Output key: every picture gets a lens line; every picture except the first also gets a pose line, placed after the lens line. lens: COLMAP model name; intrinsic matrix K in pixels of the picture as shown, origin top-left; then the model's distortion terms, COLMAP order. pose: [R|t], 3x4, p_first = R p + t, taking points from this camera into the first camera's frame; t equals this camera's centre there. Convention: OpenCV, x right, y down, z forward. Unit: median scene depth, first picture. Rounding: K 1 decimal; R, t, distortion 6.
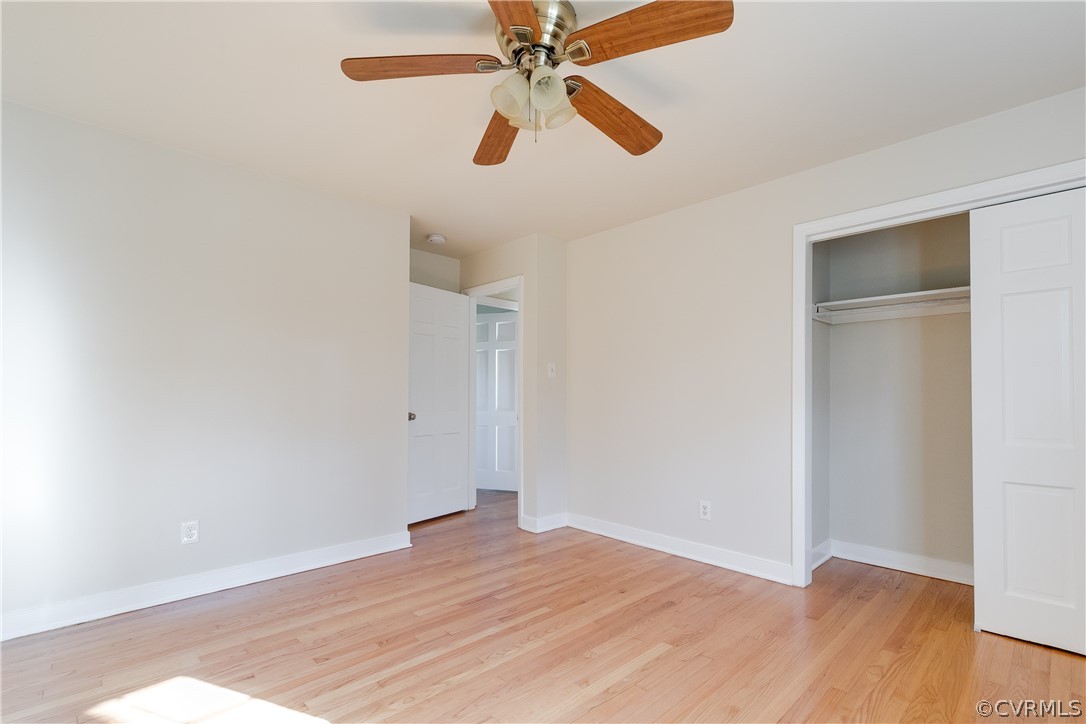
lens RADIAL K [[492.1, 0, 546.7], [0, 492.1, 381.1], [0, 0, 1]] dist [0.000649, -0.000086]
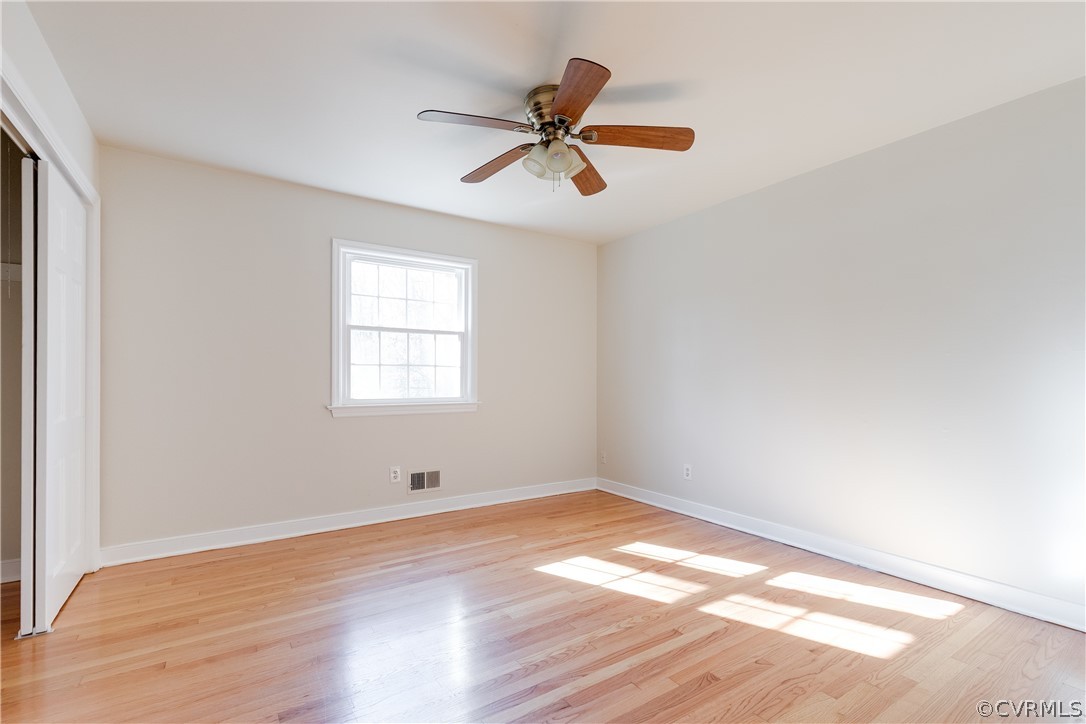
lens RADIAL K [[492.1, 0, 546.7], [0, 492.1, 381.1], [0, 0, 1]] dist [0.000649, -0.000086]
pose [[-0.982786, -0.009049, 0.184528, -0.233570], [-0.012292, 0.999789, -0.016437, 0.058406], [-0.184340, -0.018423, -0.982690, 2.087671]]
